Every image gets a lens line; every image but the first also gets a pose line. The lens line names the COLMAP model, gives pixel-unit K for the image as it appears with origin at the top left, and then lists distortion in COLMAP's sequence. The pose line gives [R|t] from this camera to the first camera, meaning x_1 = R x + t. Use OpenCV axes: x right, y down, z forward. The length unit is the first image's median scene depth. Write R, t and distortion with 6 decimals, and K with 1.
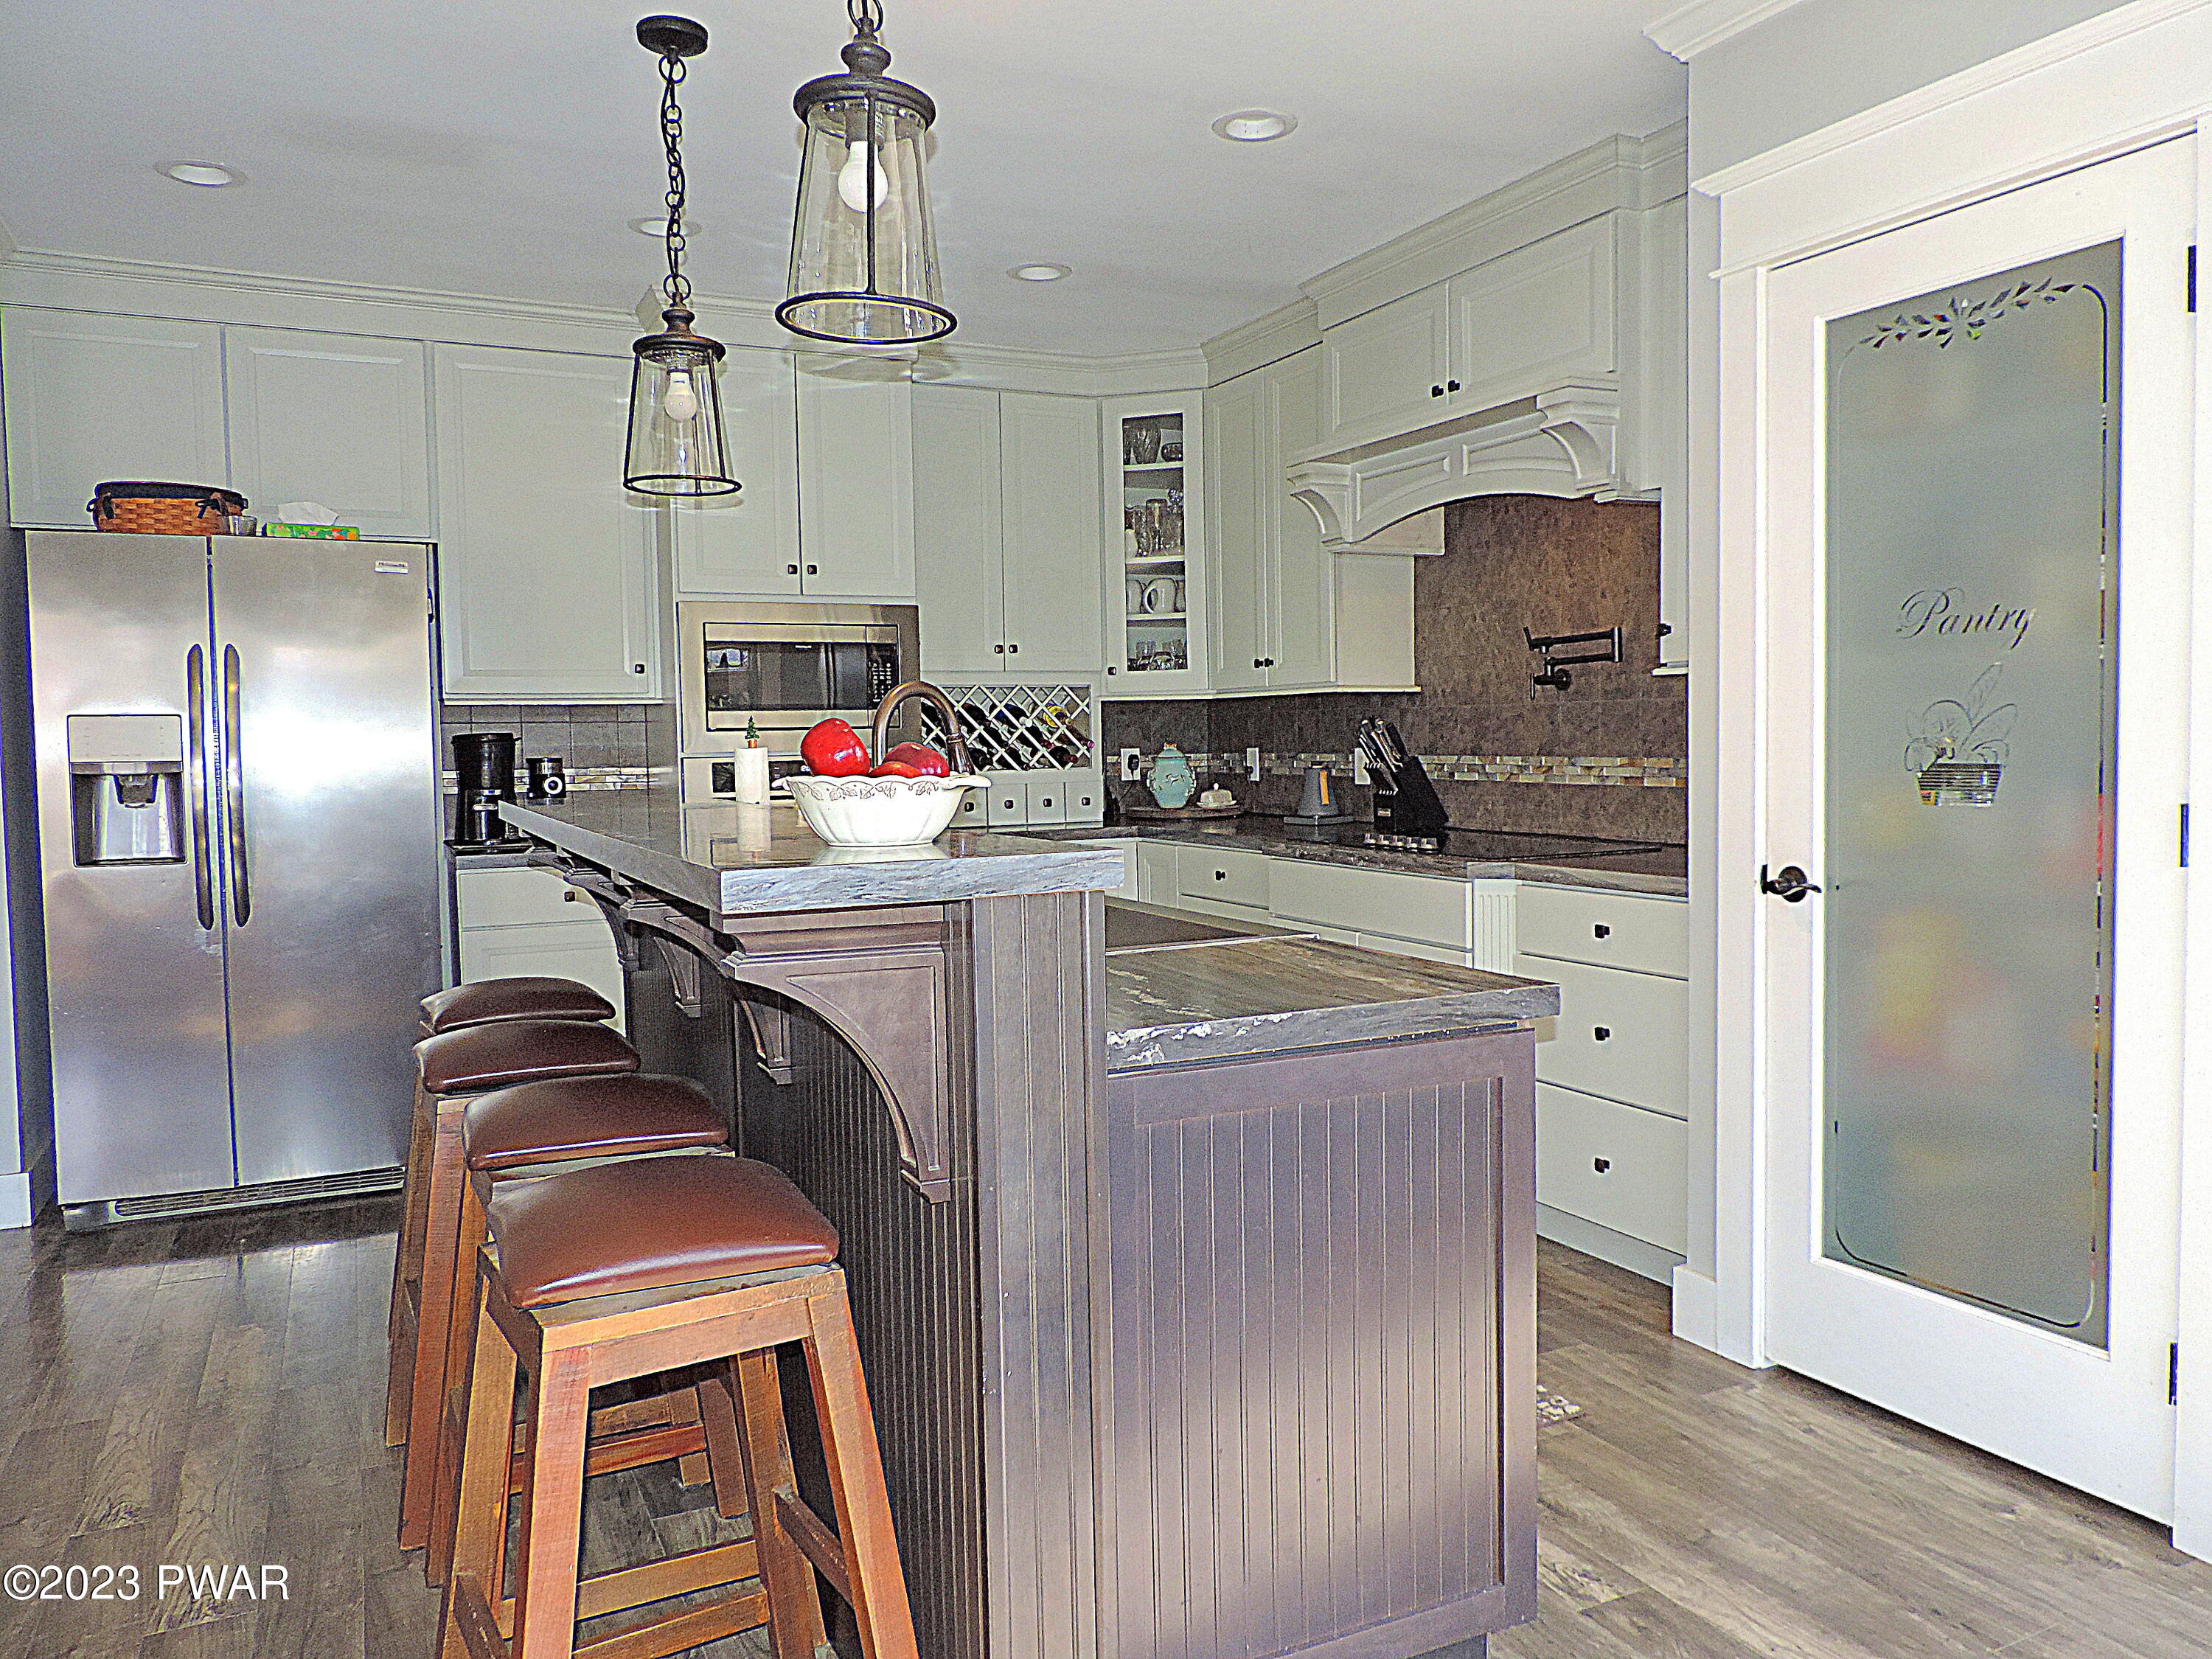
lens RADIAL K [[1580.1, 0, 1117.0], [0, 1580.1, 825.2], [0, 0, 1]] dist [-0.007768, -0.007393]
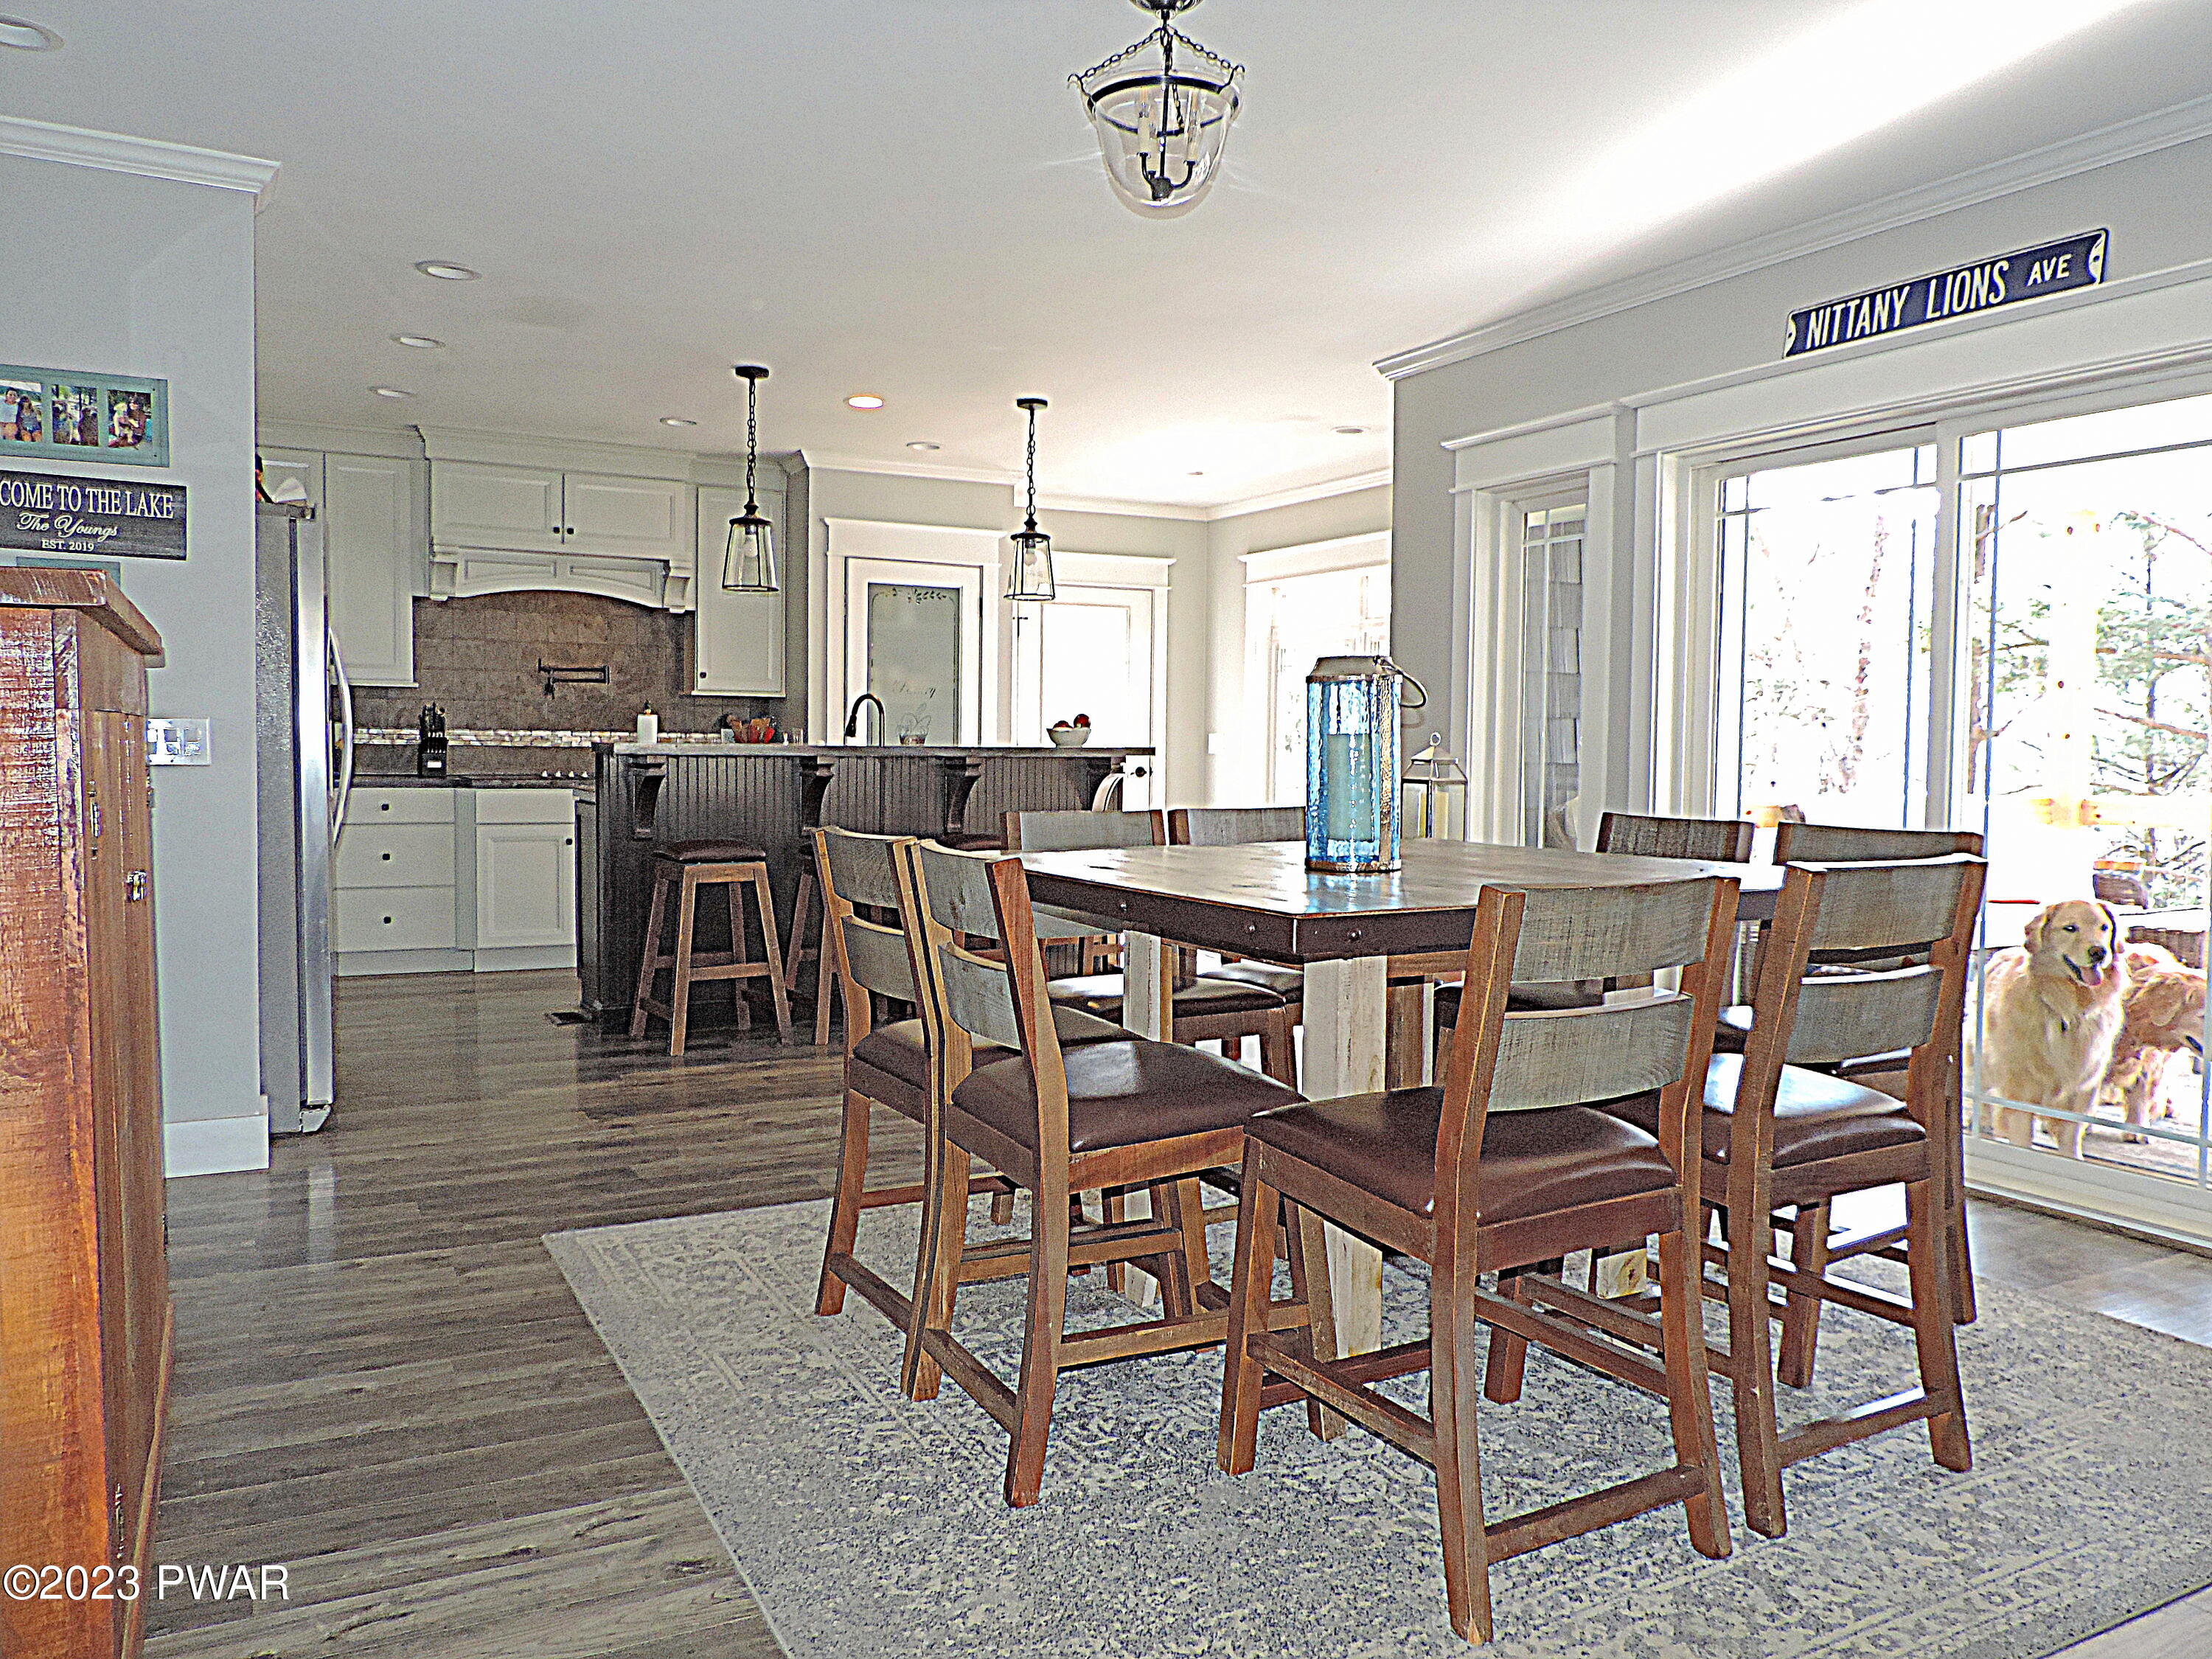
lens RADIAL K [[1648.5, 0, 1095.9], [0, 1648.5, 837.3], [0, 0, 1]] dist [-0.005845, 0.001123]
pose [[-0.012640, -0.040135, 0.999114, -1.672333], [0.045929, 0.998116, 0.040676, 0.031288], [-0.998865, 0.046402, -0.010772, 0.396614]]
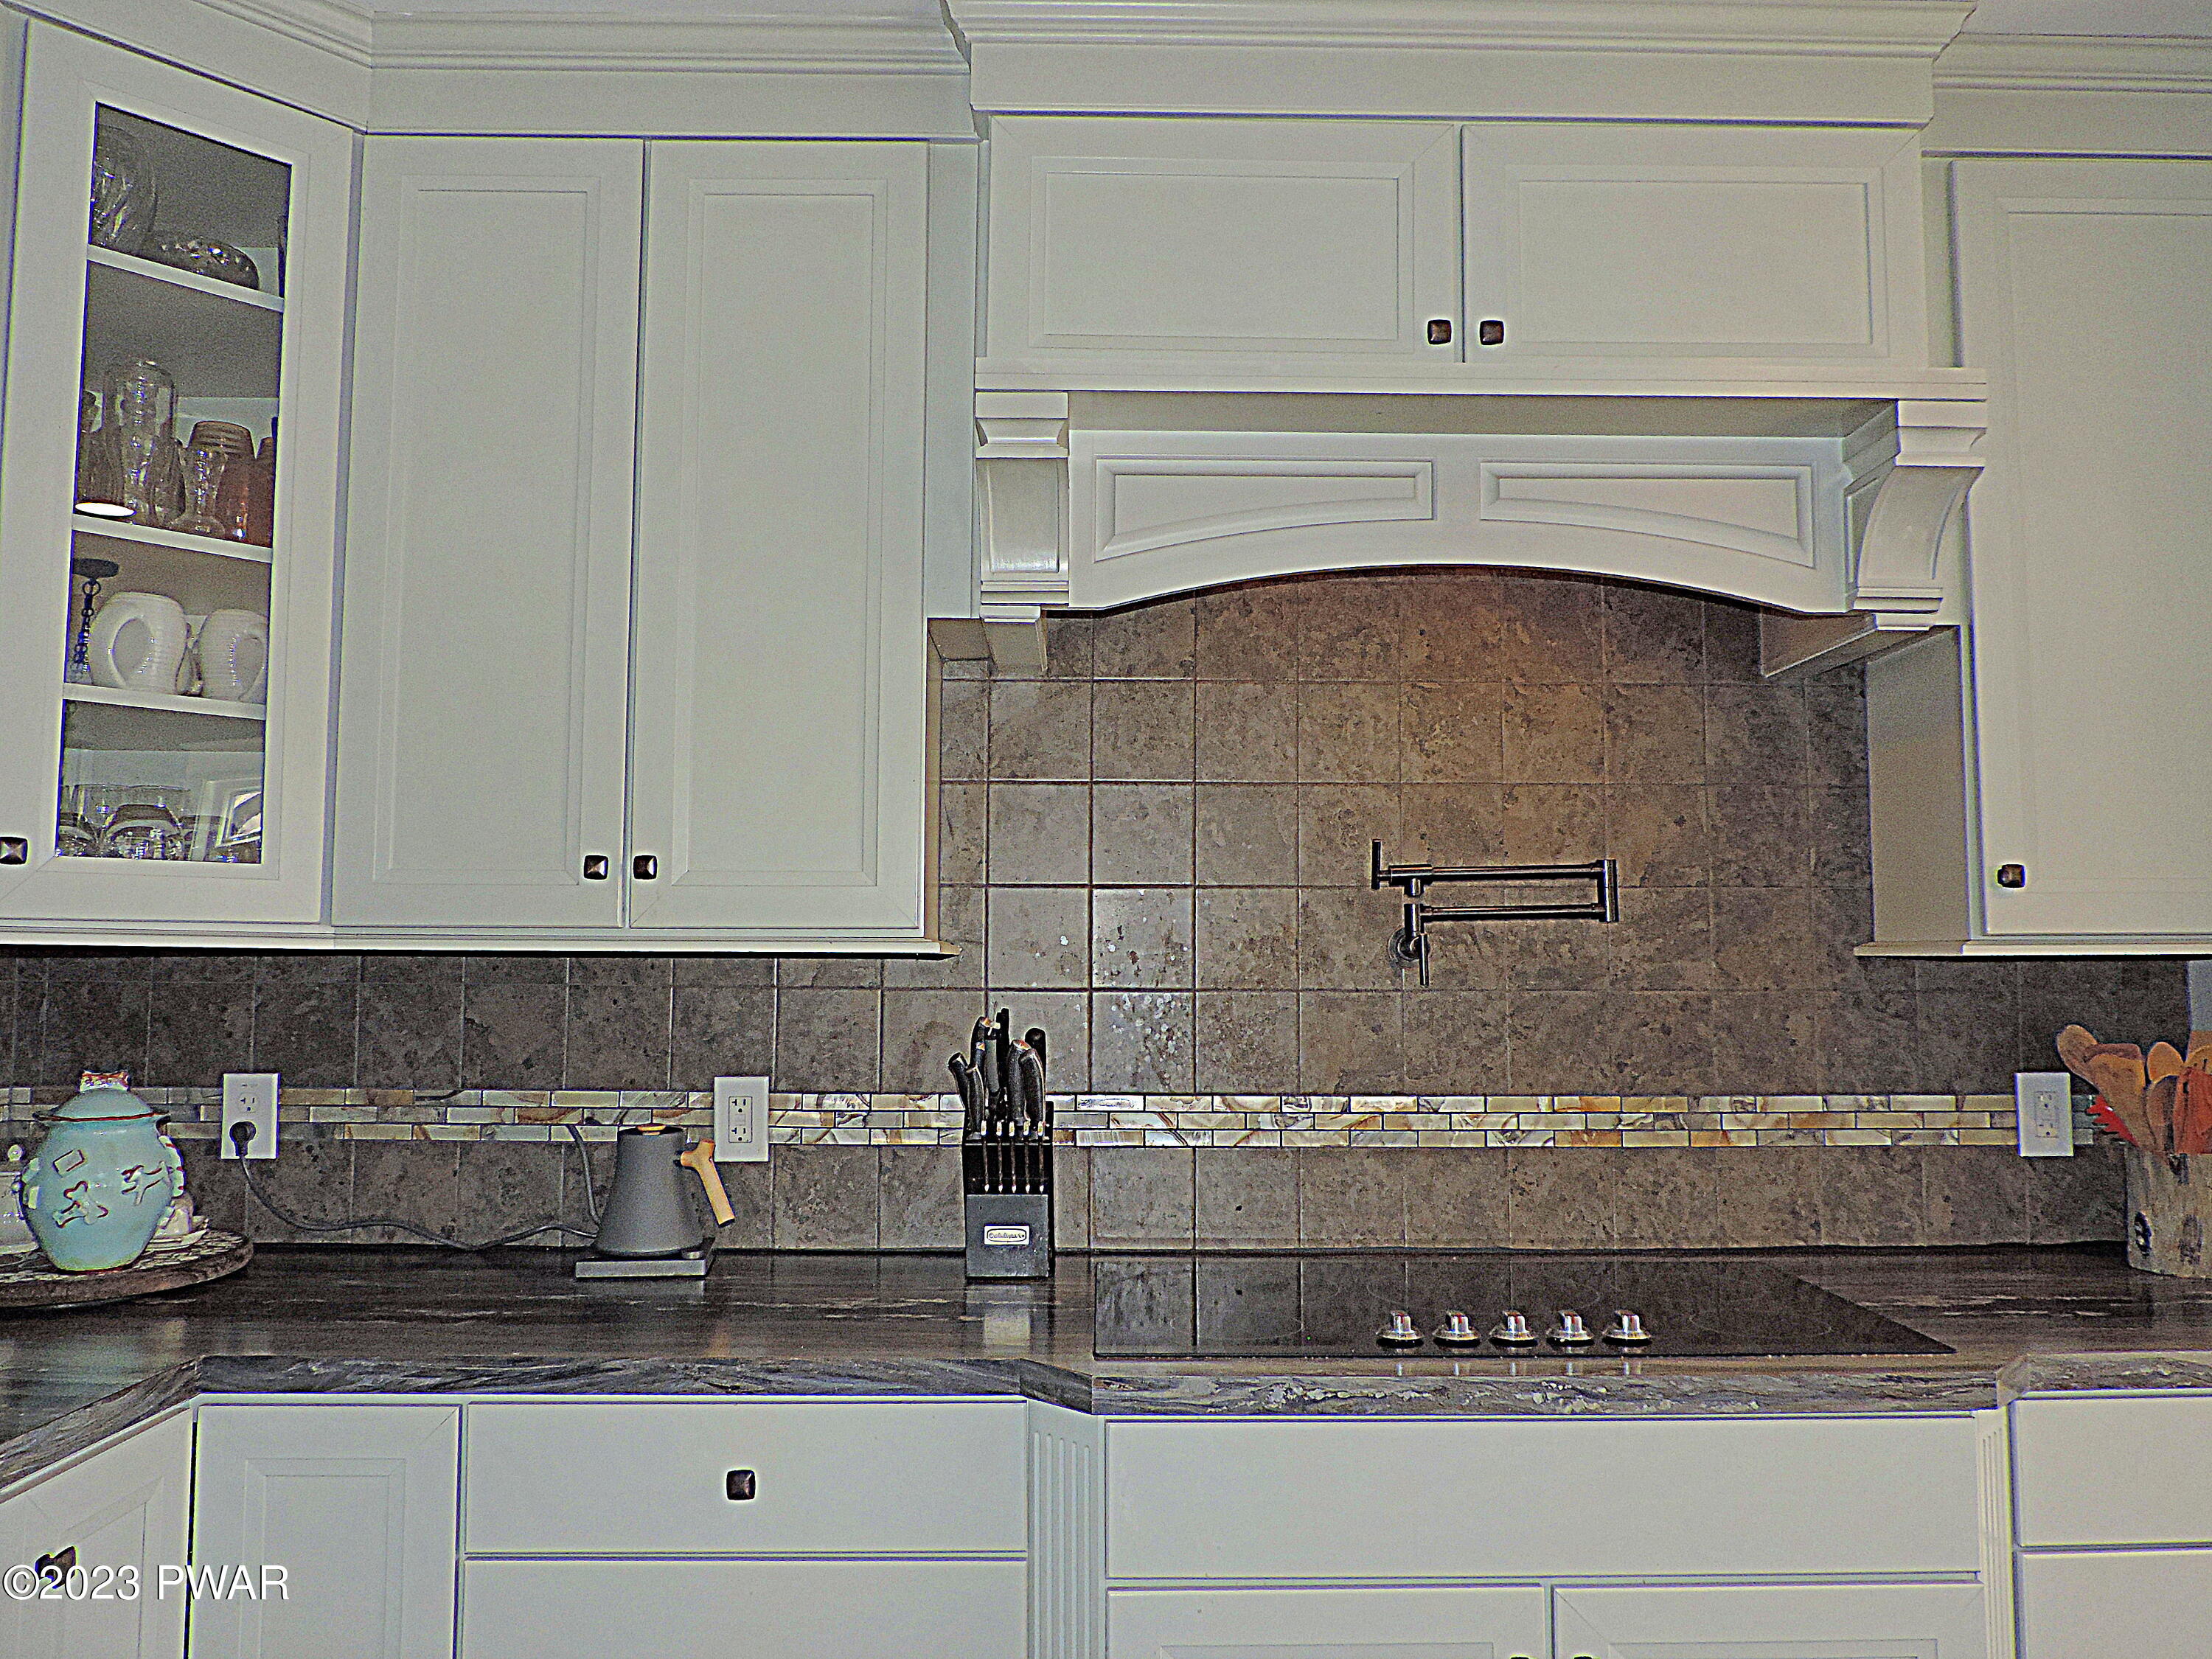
lens RADIAL K [[1672.2, 0, 1104.6], [0, 1672.2, 832.2], [0, 0, 1]] dist [-0.041973, -0.002576]
pose [[0.442440, 0.088294, 0.892441, -0.262769], [0.042785, 0.991930, -0.119349, -0.069061], [-0.895777, 0.090988, 0.435092, 0.856255]]
